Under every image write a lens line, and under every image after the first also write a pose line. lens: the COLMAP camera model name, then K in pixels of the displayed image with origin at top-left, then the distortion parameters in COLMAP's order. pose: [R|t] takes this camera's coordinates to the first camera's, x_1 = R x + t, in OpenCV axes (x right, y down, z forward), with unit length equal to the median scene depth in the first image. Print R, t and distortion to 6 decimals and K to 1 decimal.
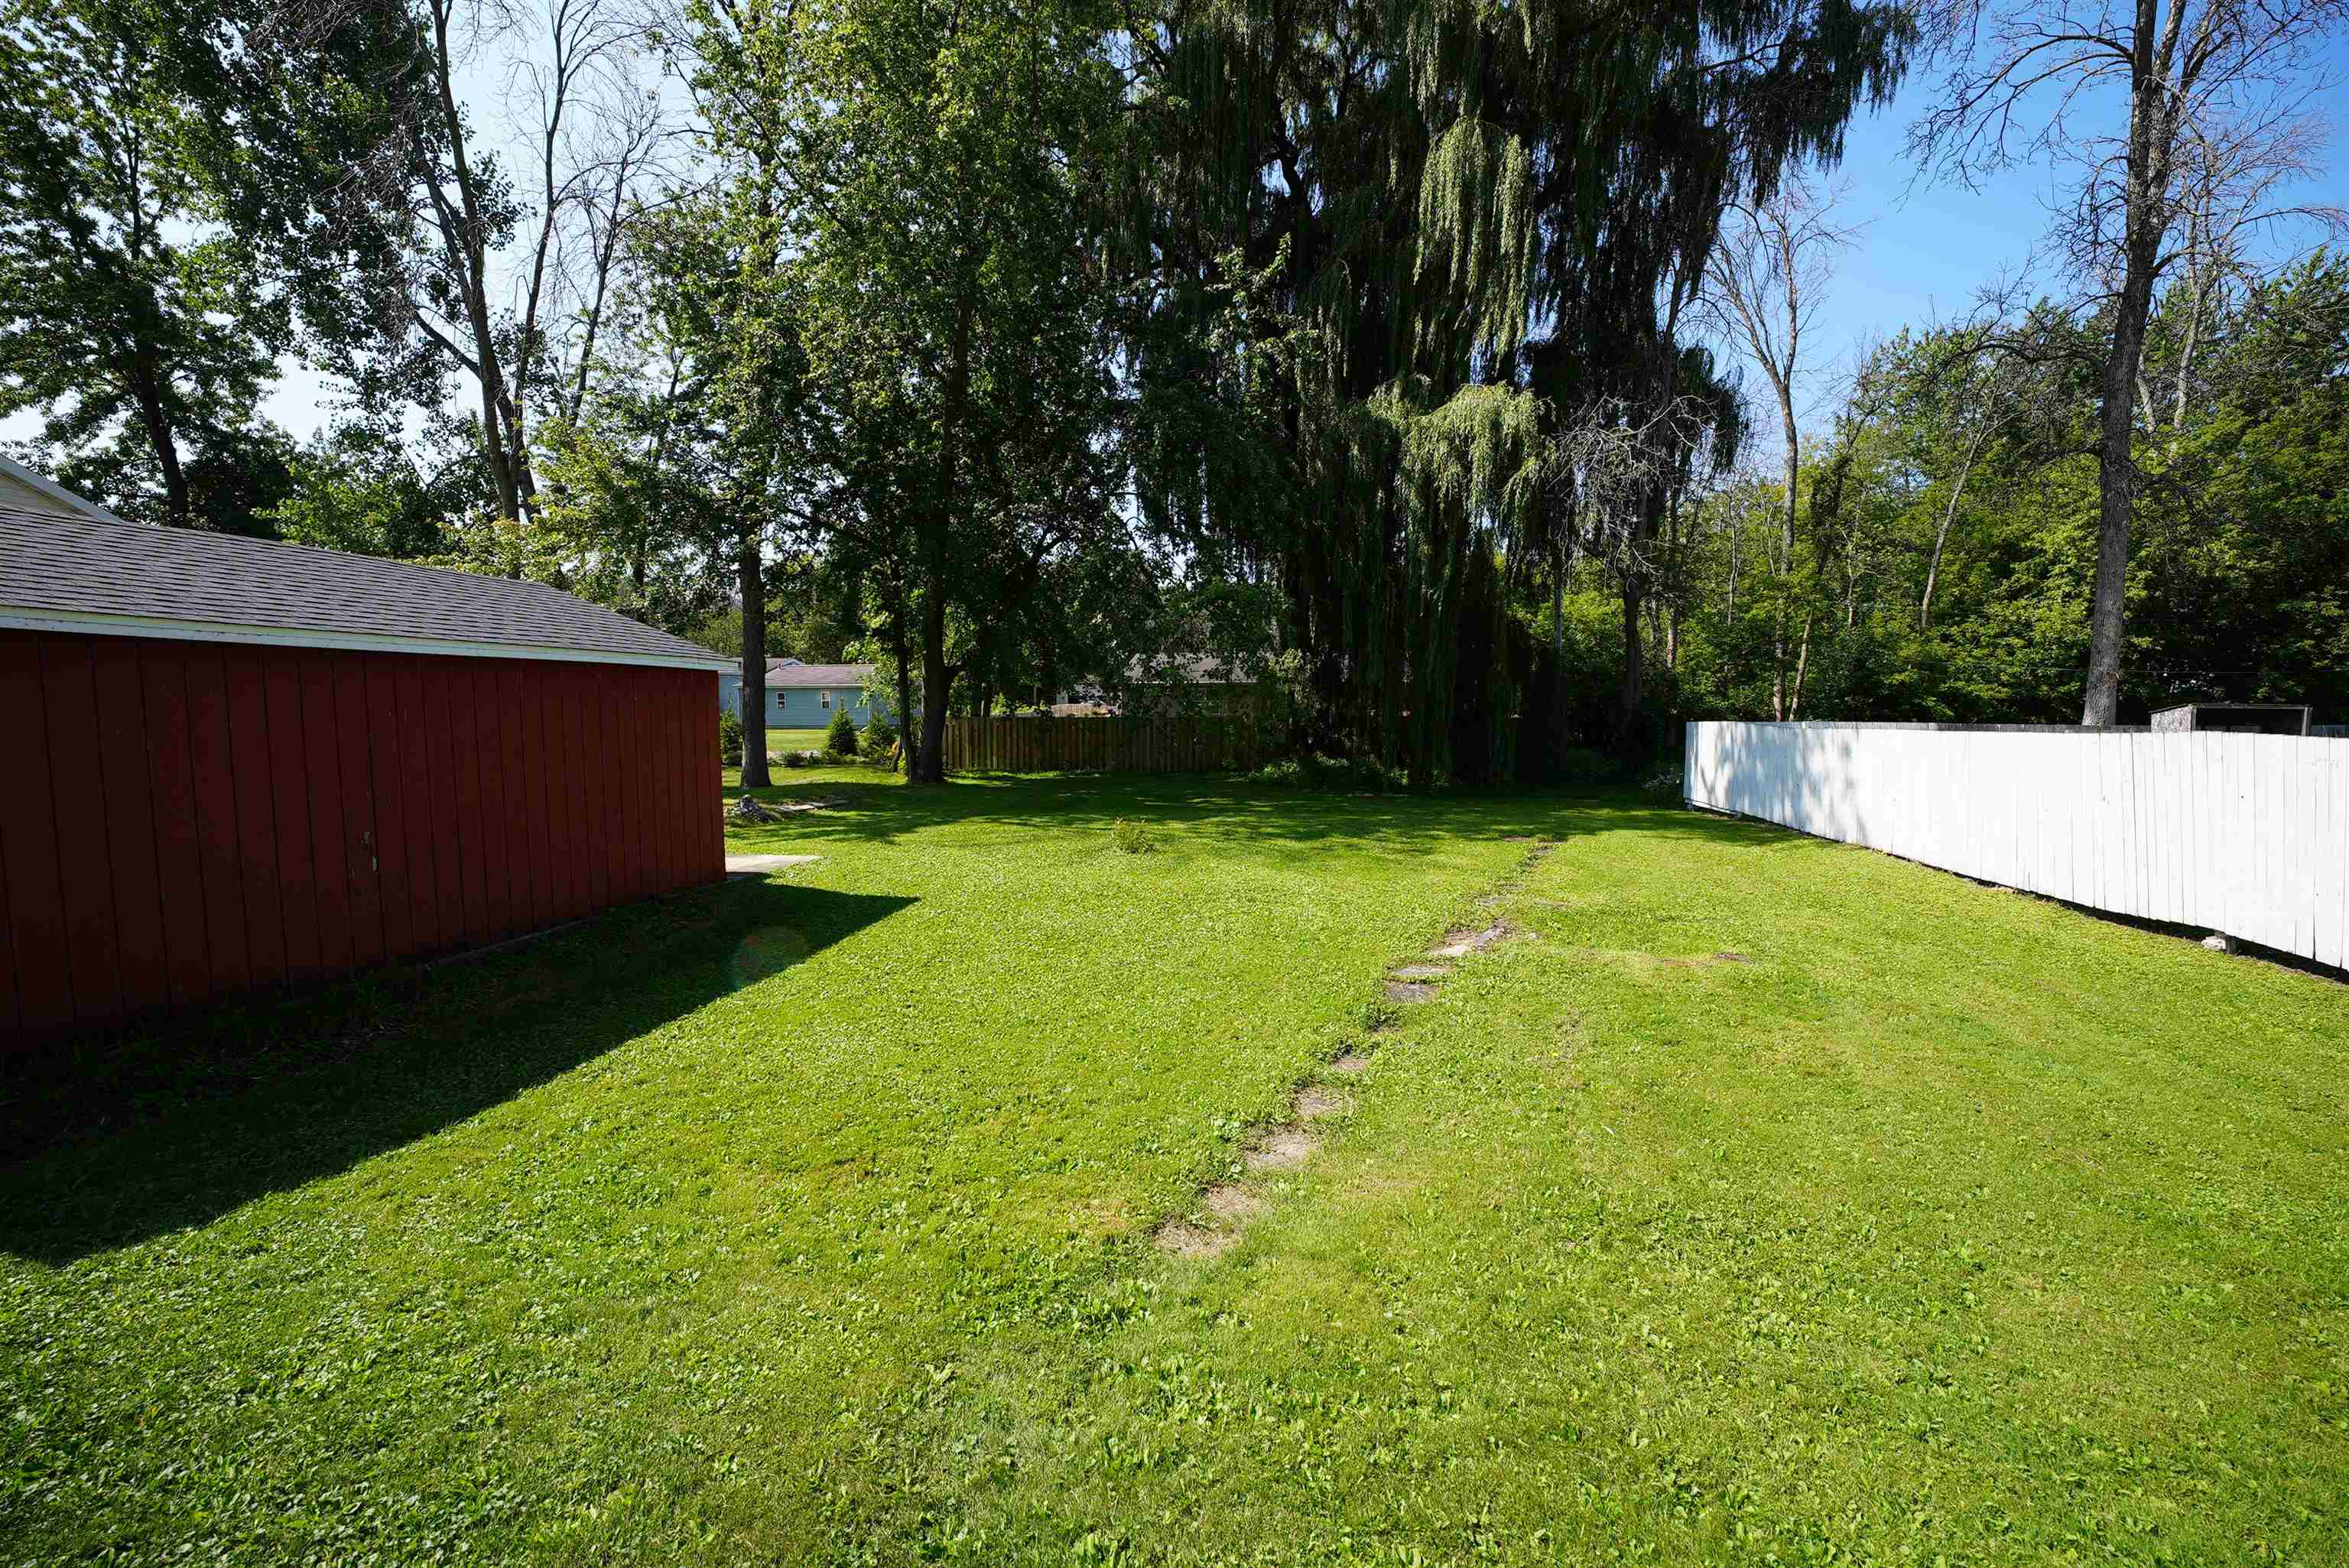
lens RADIAL K [[955.9, 0, 1164.5], [0, 955.9, 788.2], [0, 0, 1]] dist [-0.027625, 0.000373]
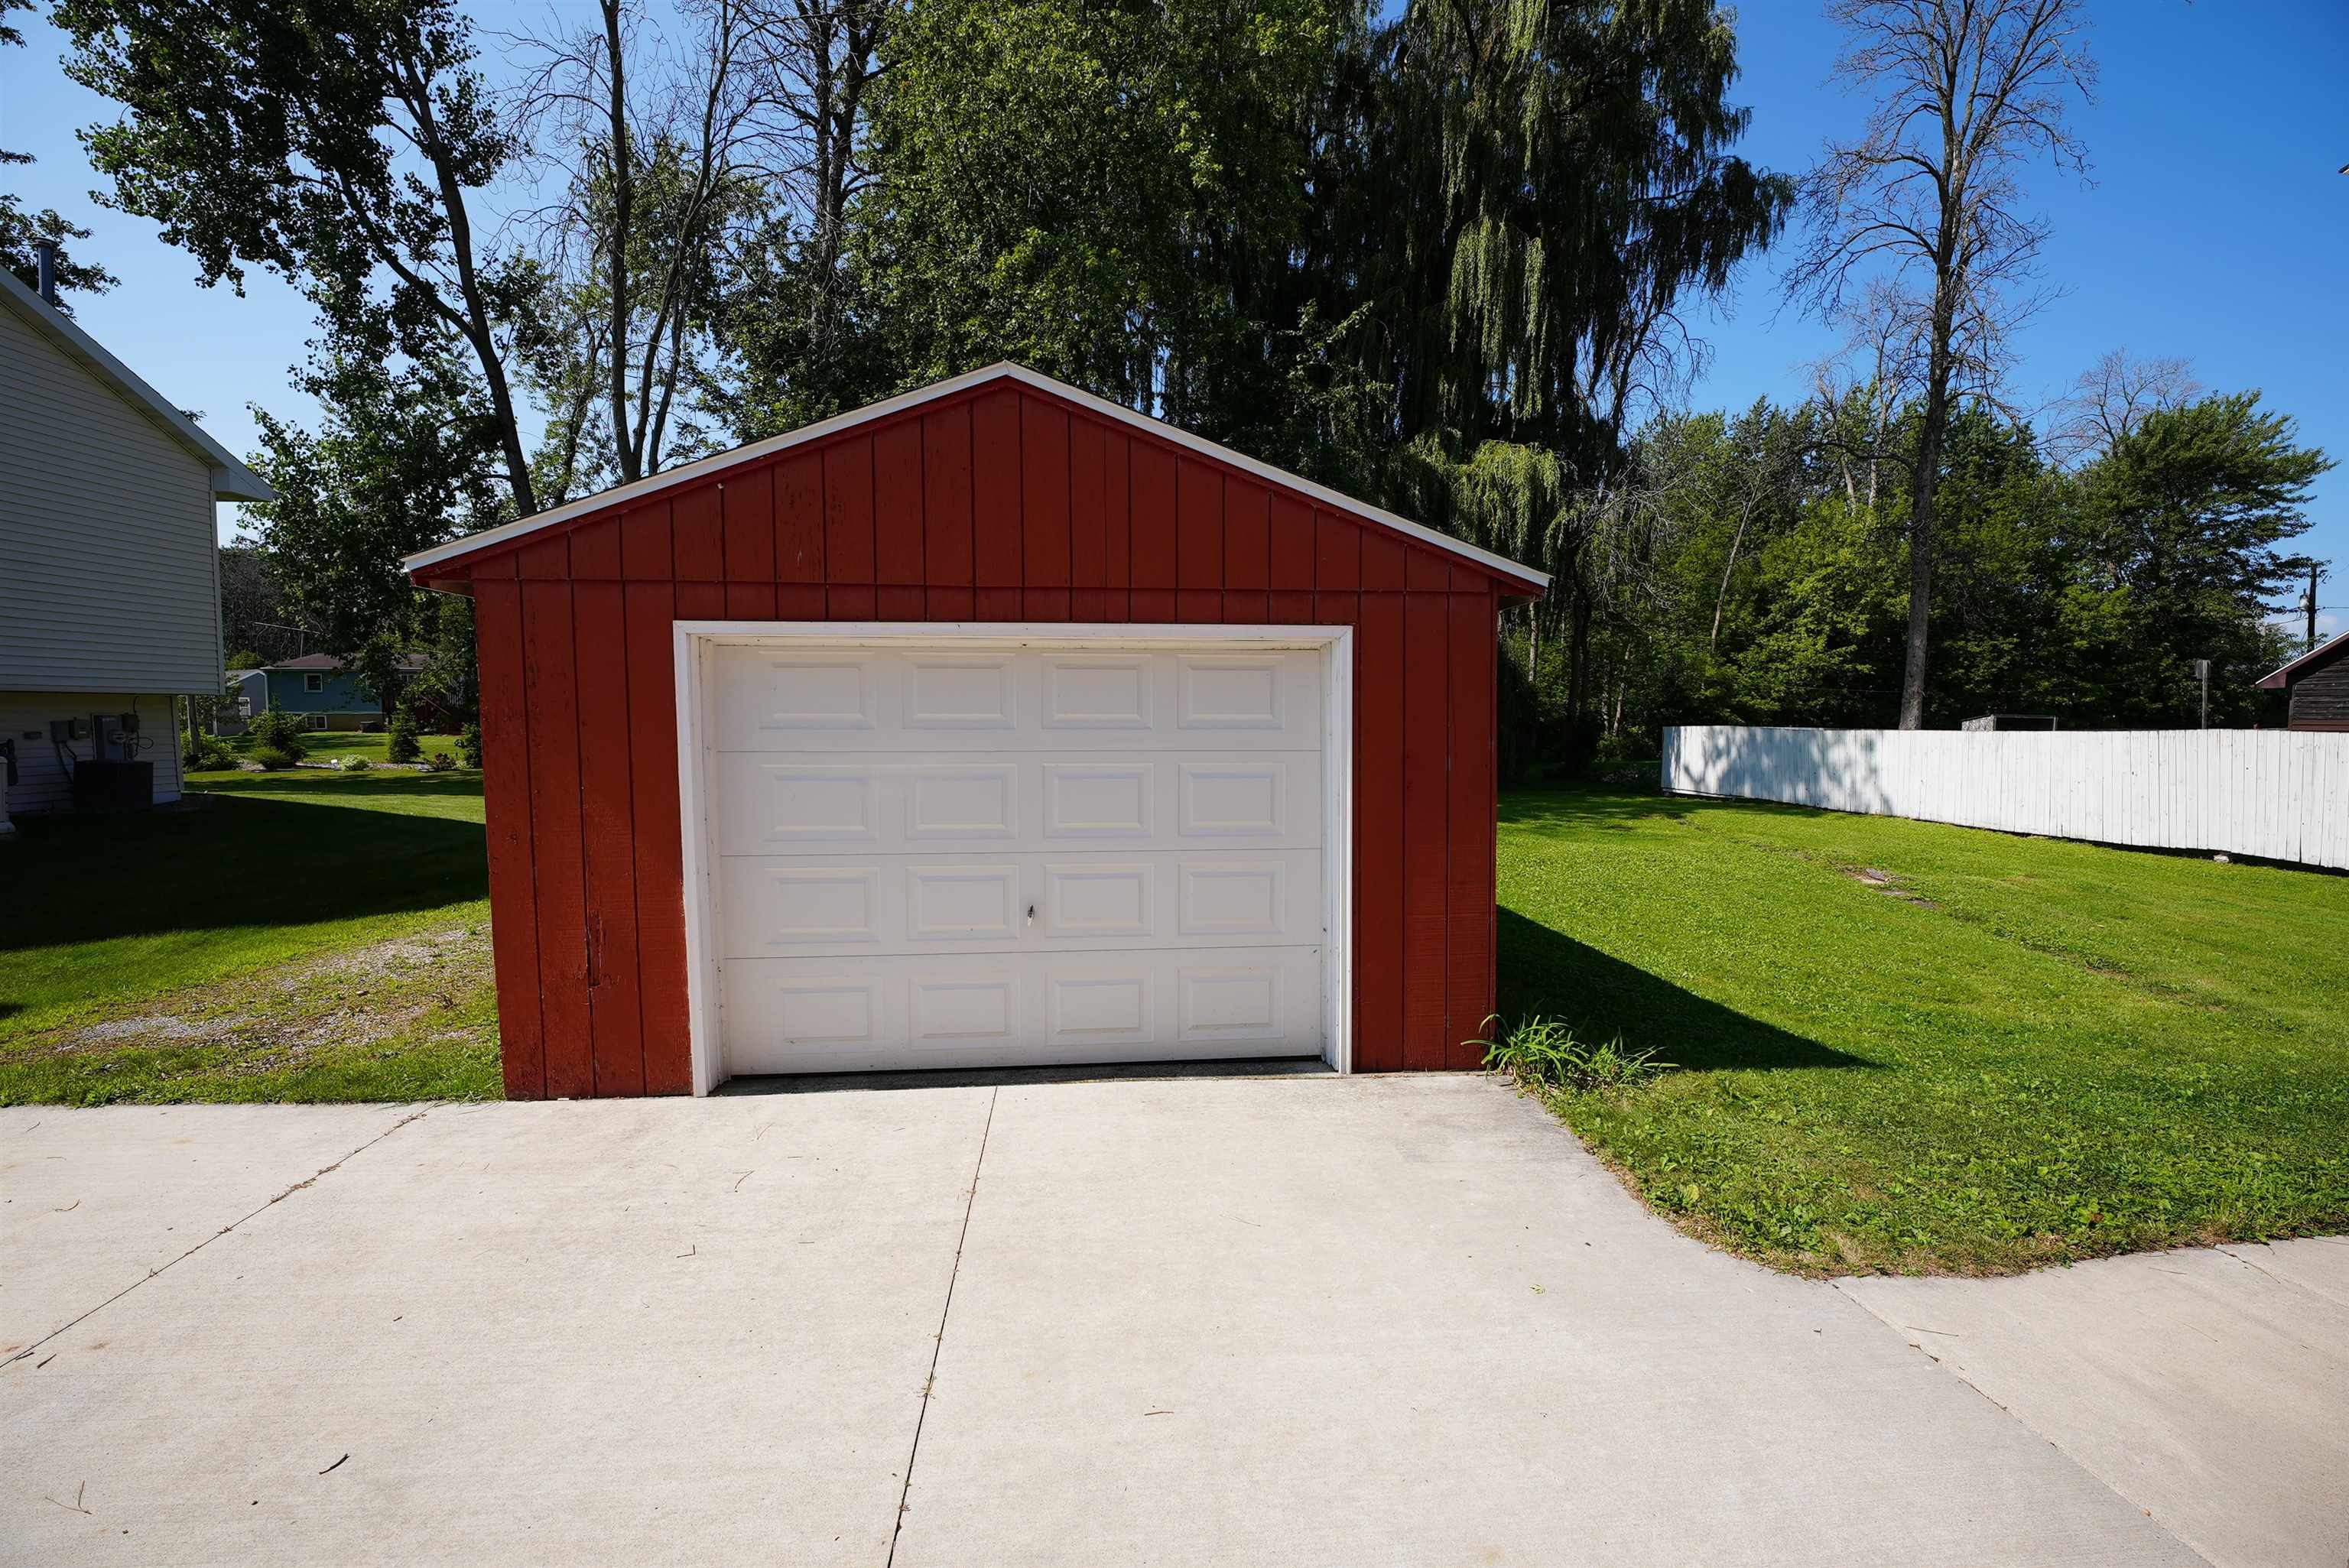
lens RADIAL K [[955.9, 0, 1168.9], [0, 955.9, 779.9], [0, 0, 1]] dist [-0.027625, 0.000373]
pose [[0.960722, -0.011866, 0.277259, -0.423588], [0.016895, 0.999733, -0.015756, 0.008979], [-0.276998, 0.019822, 0.960666, -0.019483]]
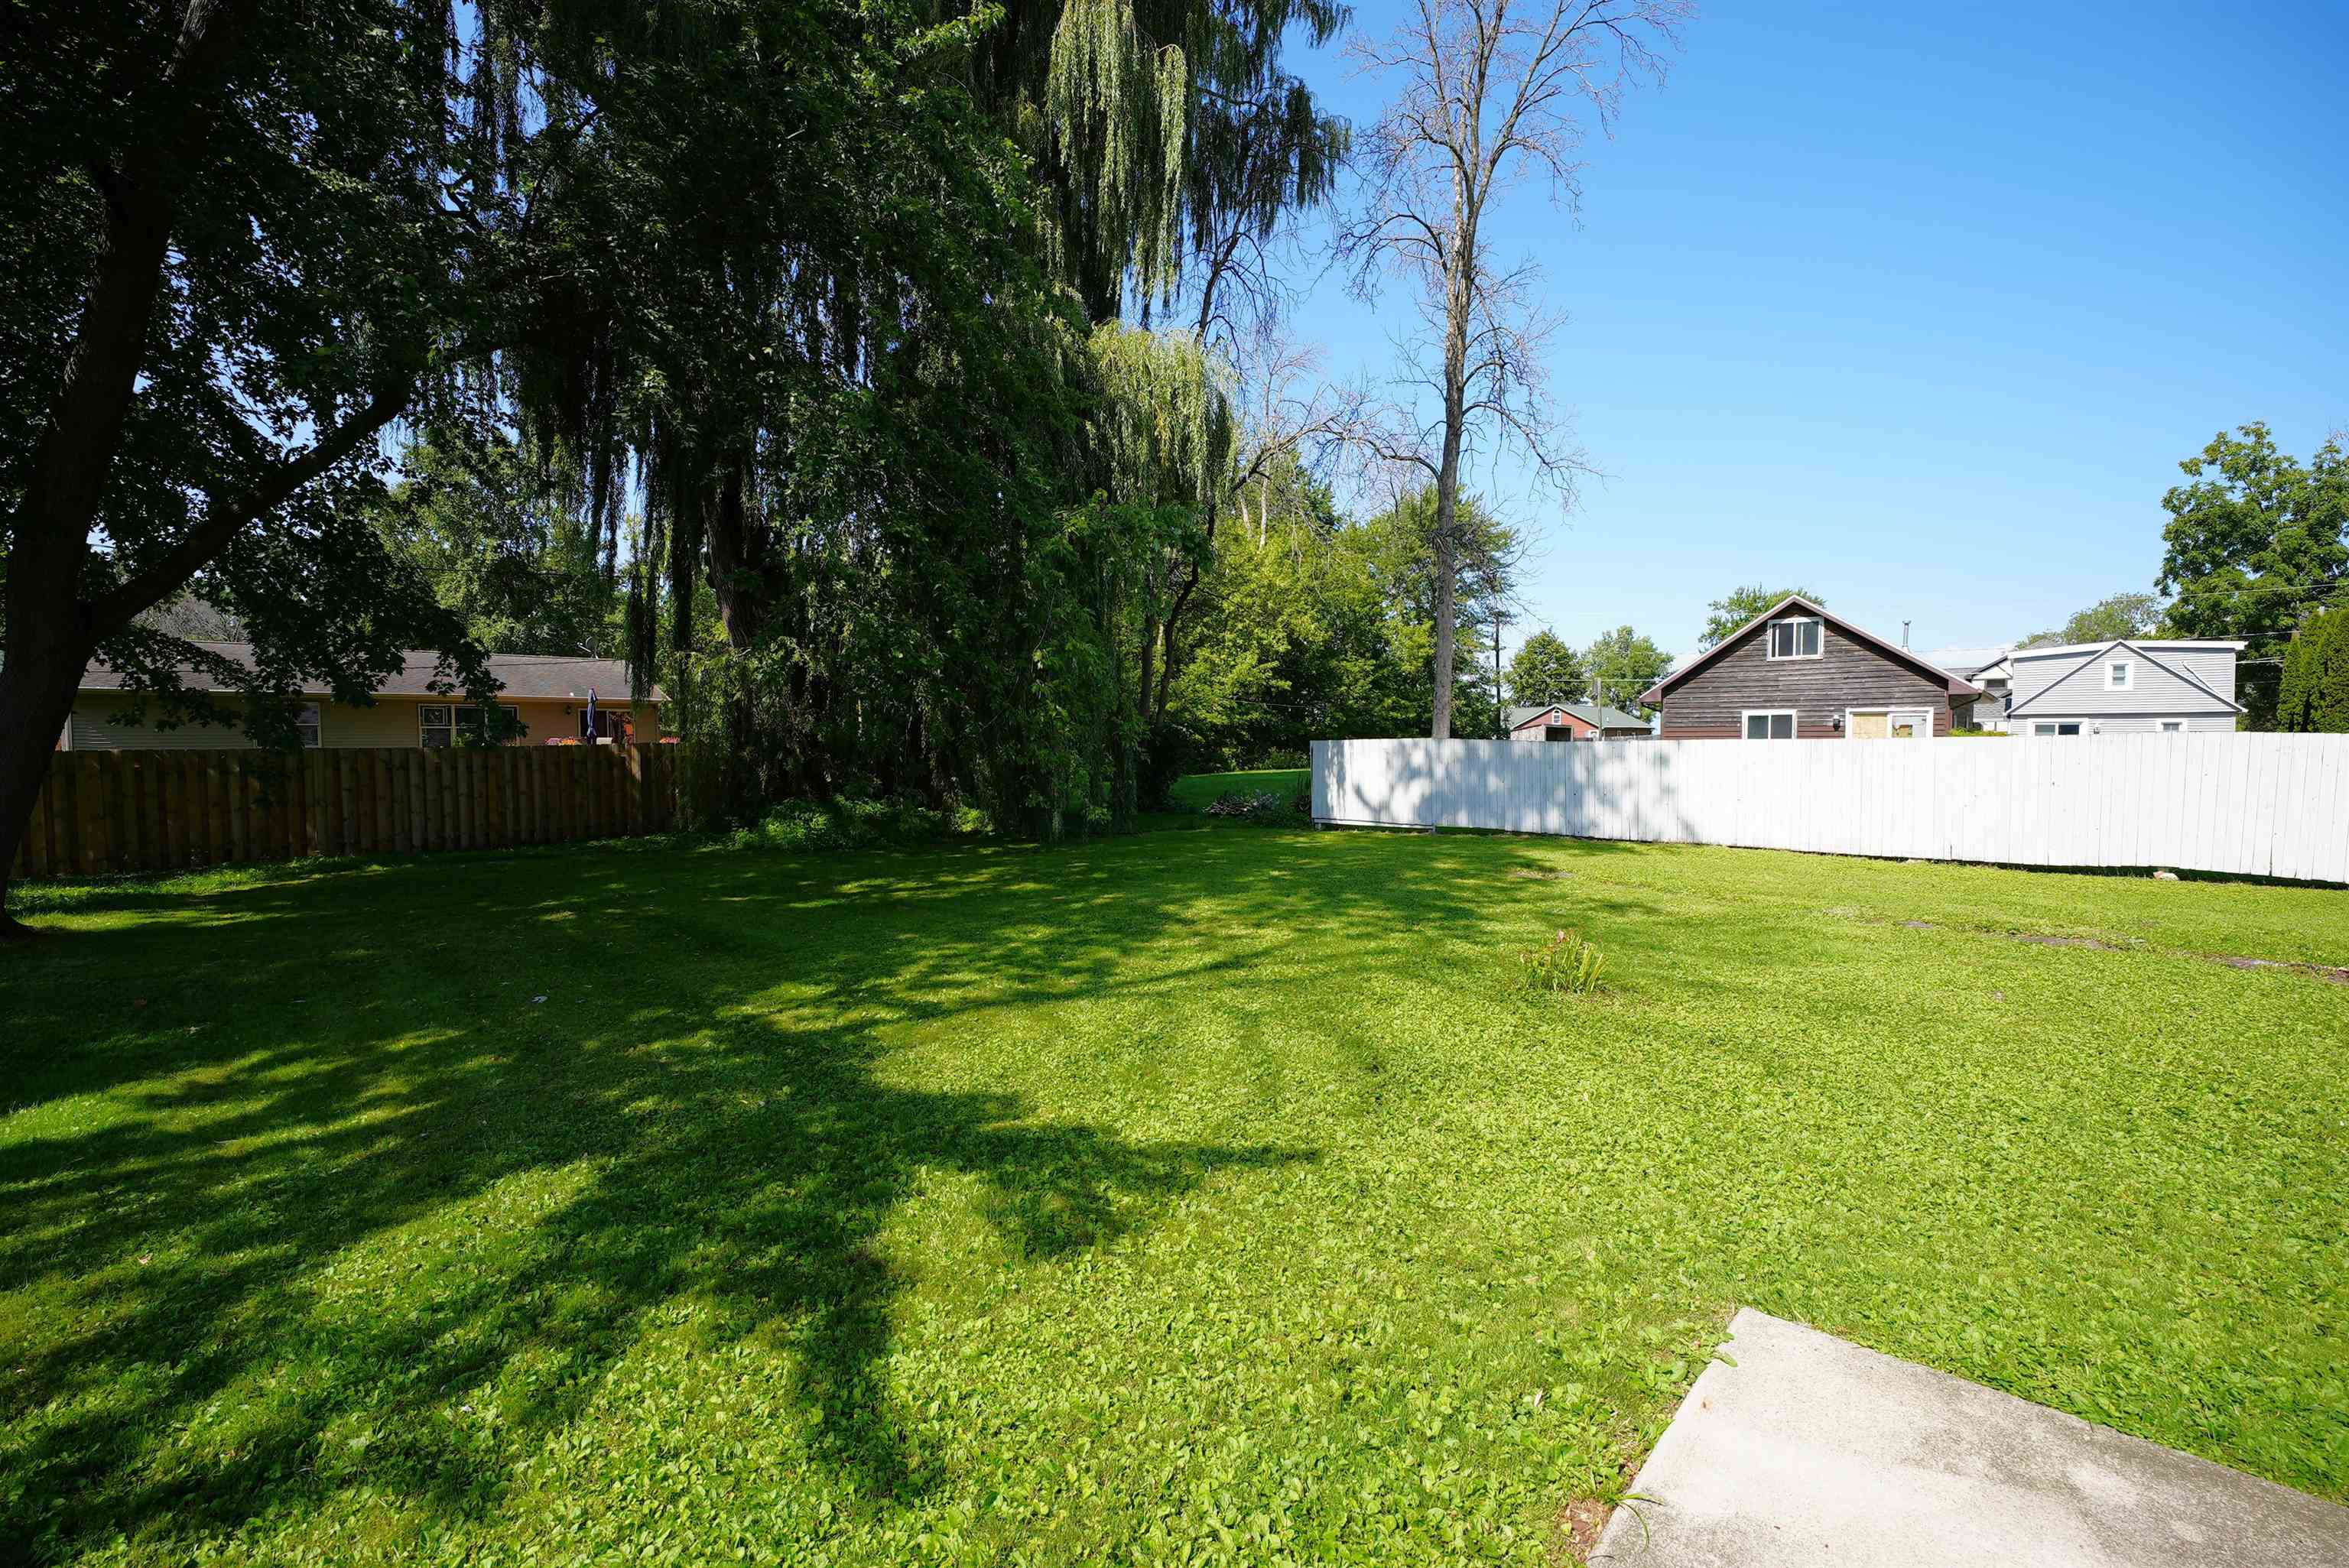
lens RADIAL K [[955.9, 0, 1175.5], [0, 955.9, 789.3], [0, 0, 1]] dist [-0.027625, 0.000373]
pose [[0.538085, -0.048566, 0.841491, -0.366529], [0.076638, 0.997022, 0.008537, -0.040219], [-0.839400, 0.059897, 0.540204, 0.588412]]
